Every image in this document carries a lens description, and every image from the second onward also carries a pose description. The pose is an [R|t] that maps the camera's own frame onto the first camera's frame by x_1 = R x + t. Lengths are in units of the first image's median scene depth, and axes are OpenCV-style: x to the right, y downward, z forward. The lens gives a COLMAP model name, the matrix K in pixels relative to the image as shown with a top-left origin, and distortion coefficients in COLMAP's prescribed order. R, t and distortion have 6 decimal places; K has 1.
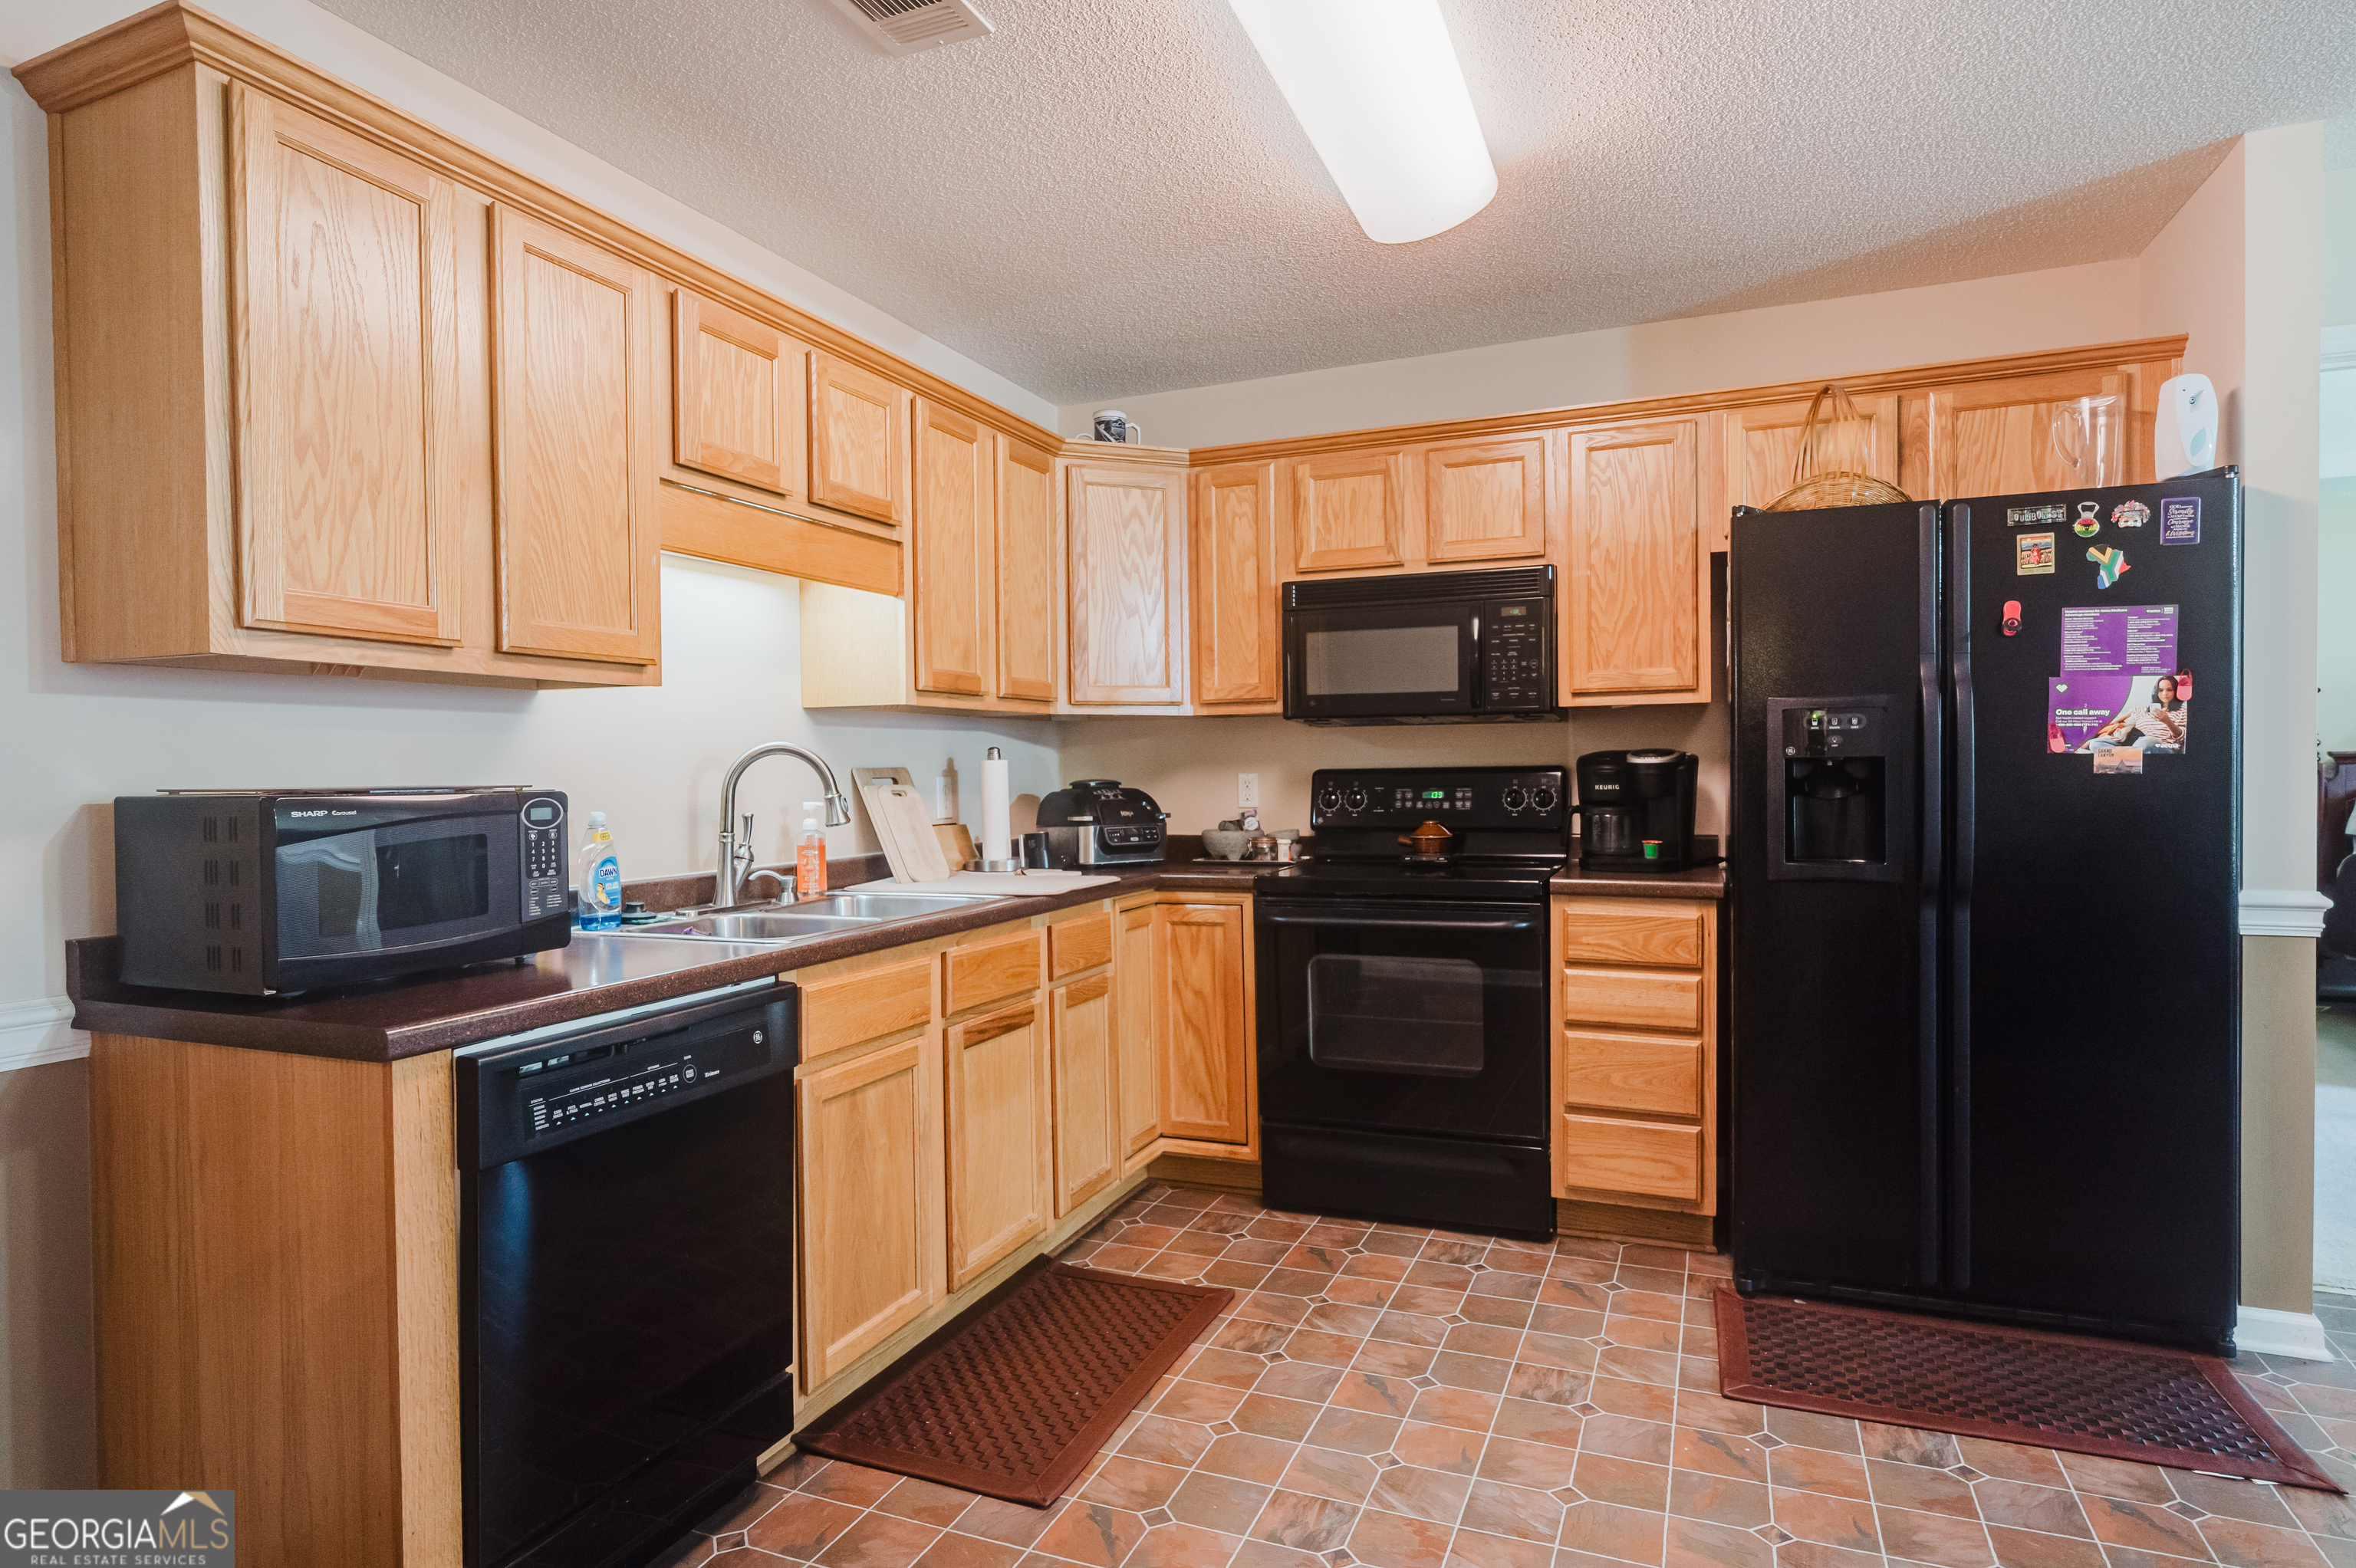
lens RADIAL K [[1276.2, 0, 1169.5], [0, 1276.2, 792.5], [0, 0, 1]] dist [0.002385, -0.001066]
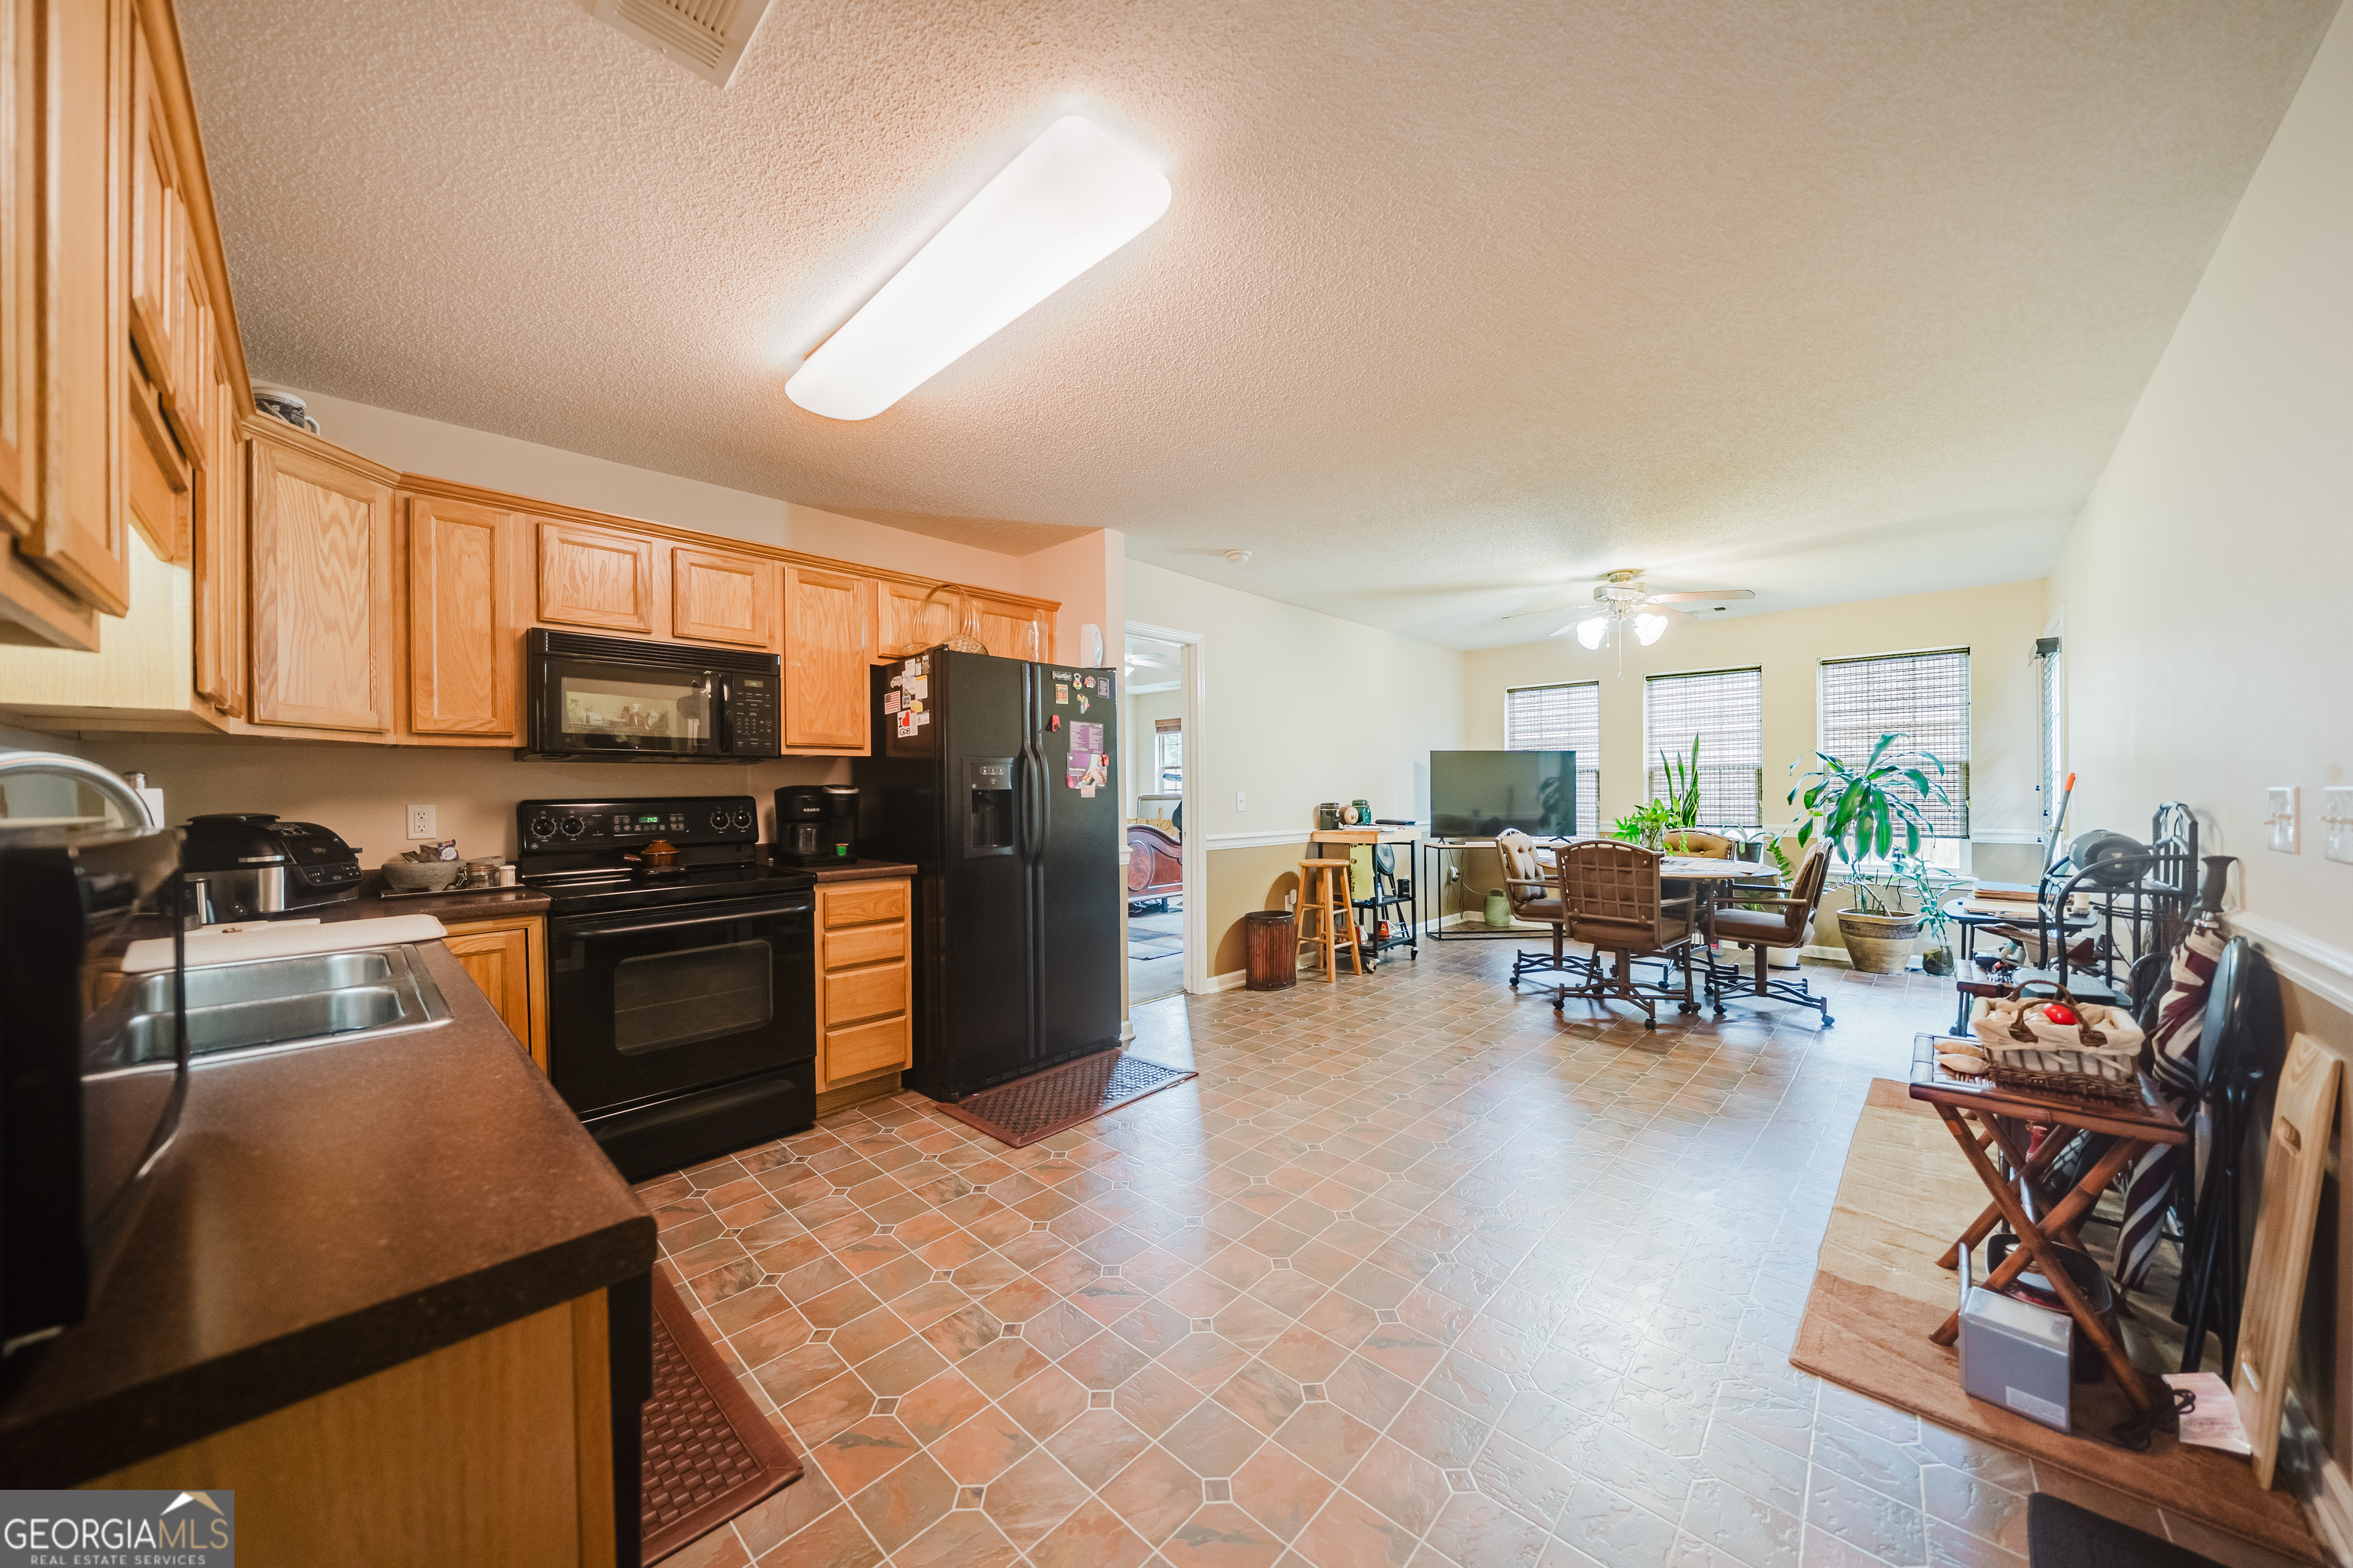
lens RADIAL K [[806.9, 0, 1167.4], [0, 806.9, 787.5], [0, 0, 1]] dist [-0.006068, -0.000140]
pose [[0.359646, 0.009156, 0.933044, -0.468664], [0.026125, 0.999461, -0.019878, -0.000839], [-0.932723, 0.031525, 0.359212, 0.334861]]
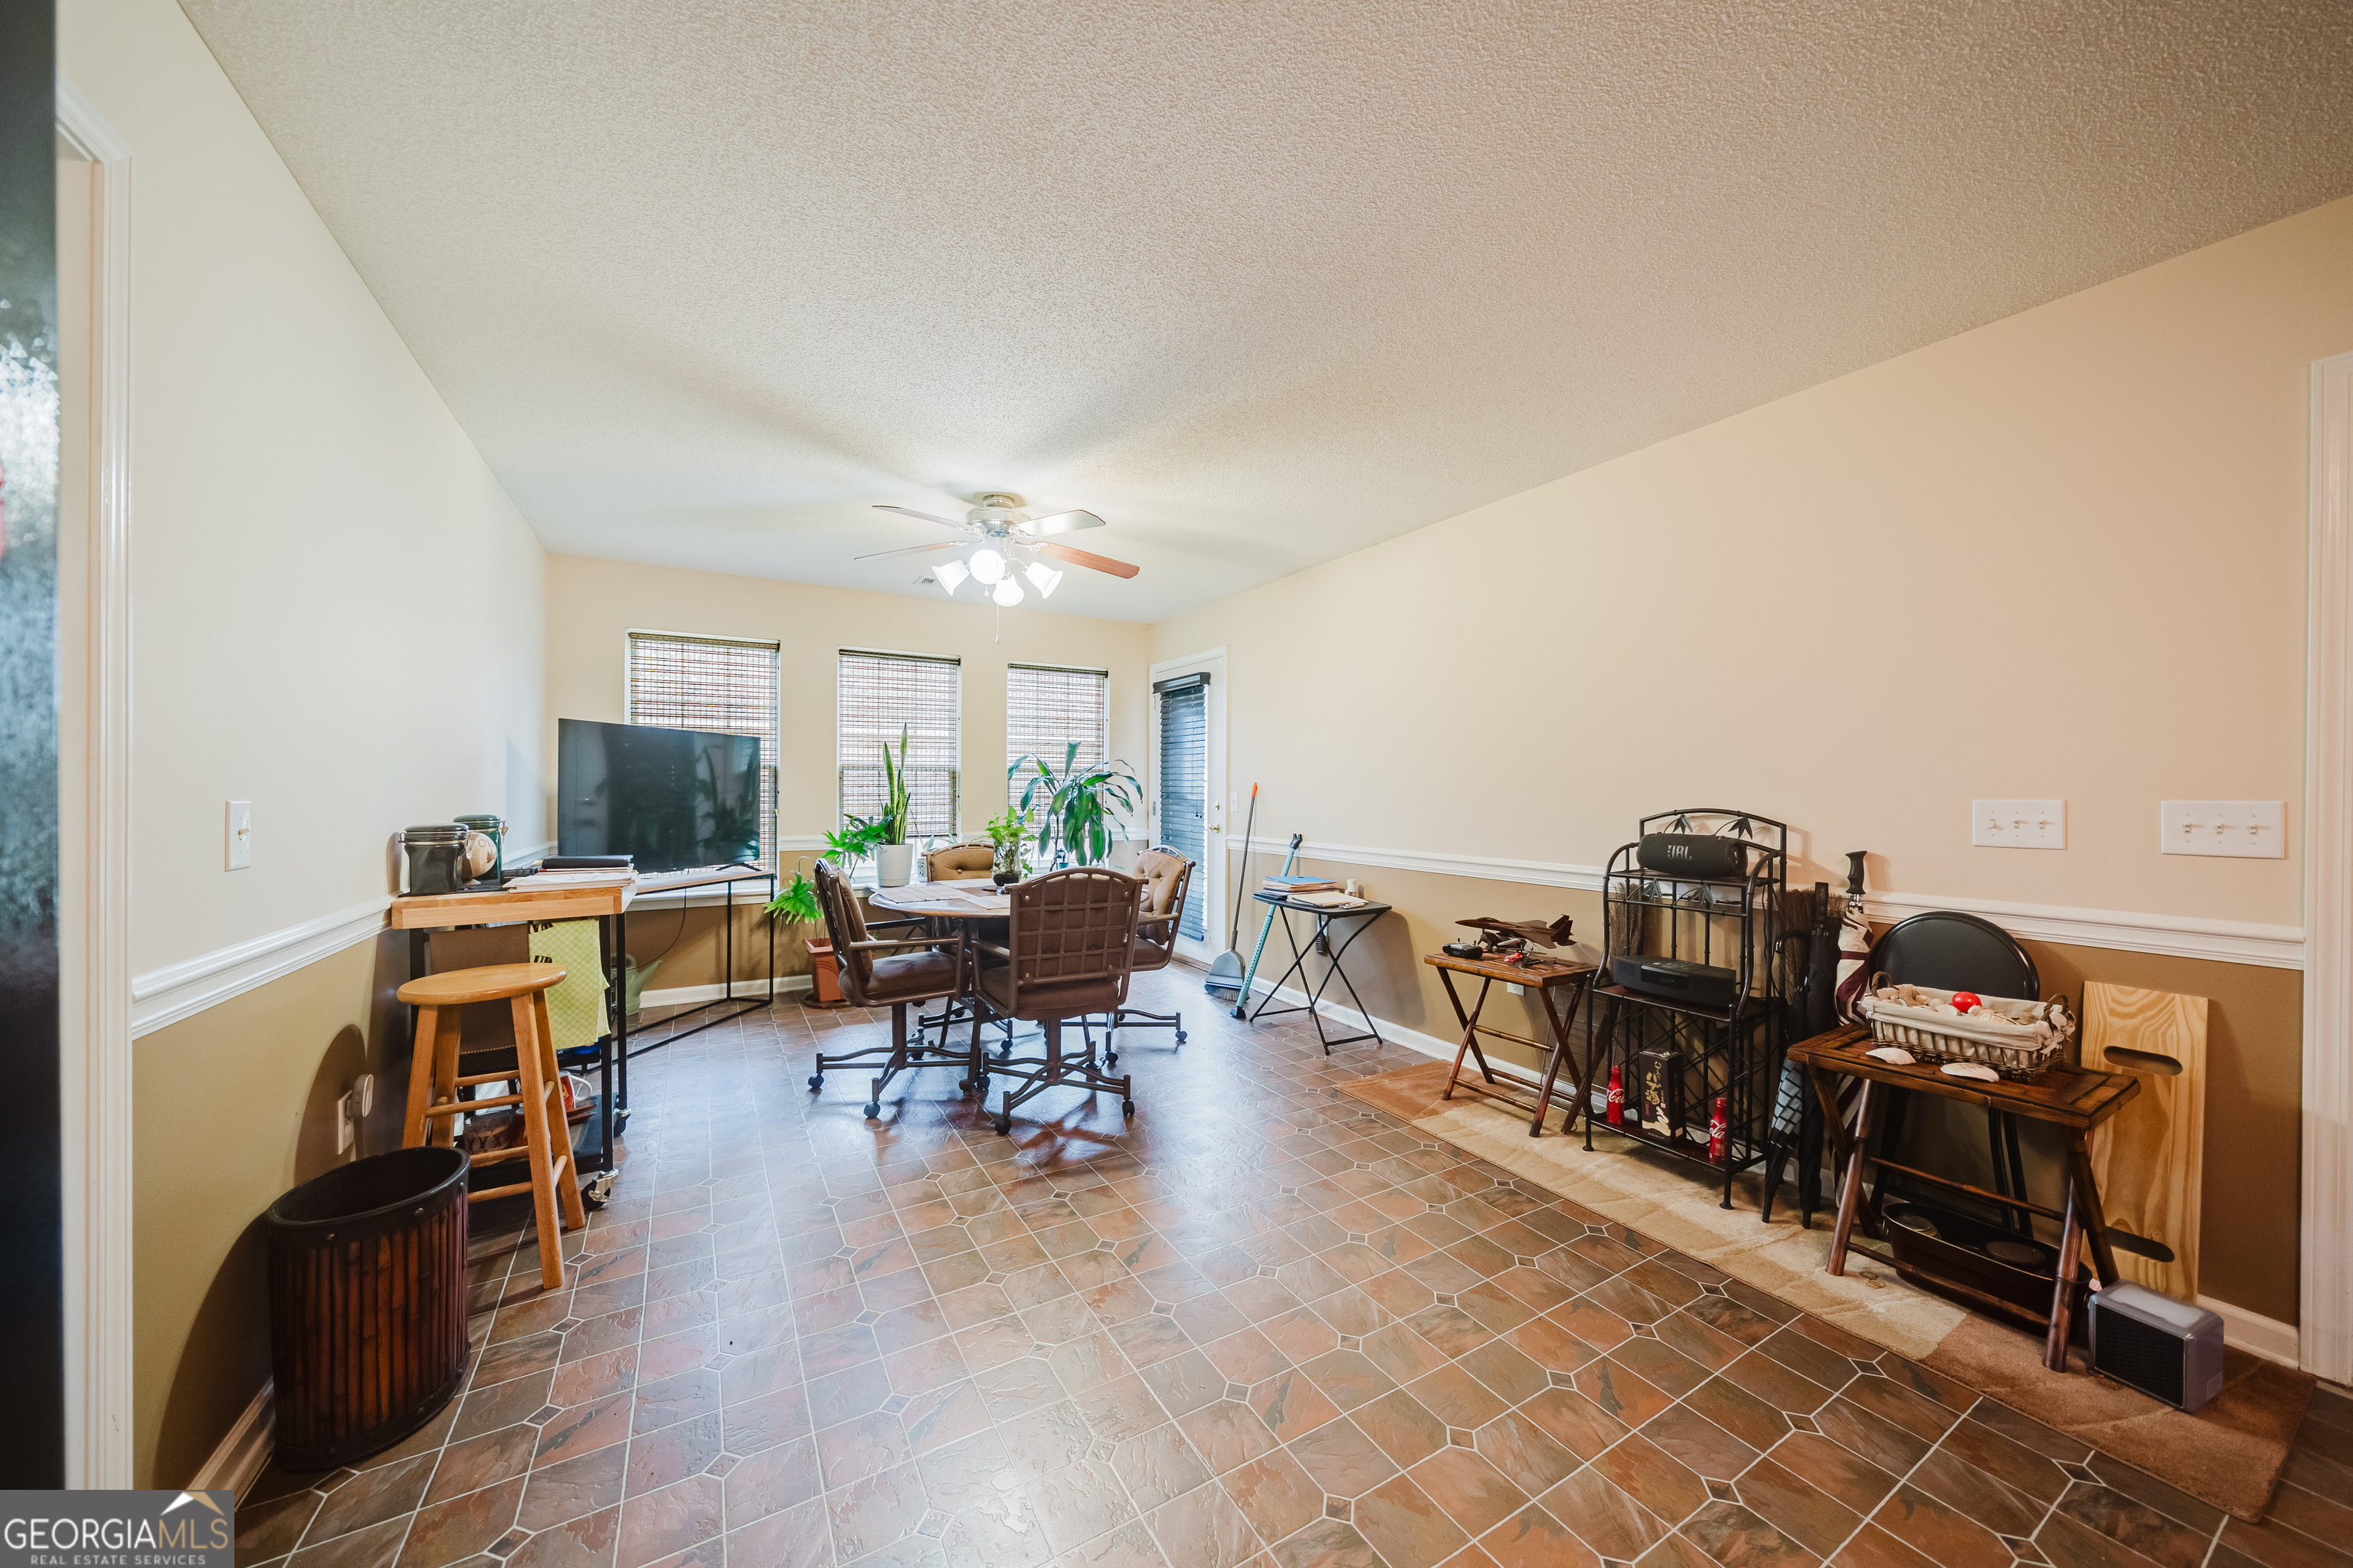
lens RADIAL K [[811.5, 0, 1171.8], [0, 811.5, 789.7], [0, 0, 1]] dist [-0.001319, -0.000074]
pose [[-0.798277, 0.006130, 0.602260, 0.476751], [0.018825, 0.999714, 0.014778, -0.026290], [-0.601996, 0.023135, -0.798164, 0.881108]]
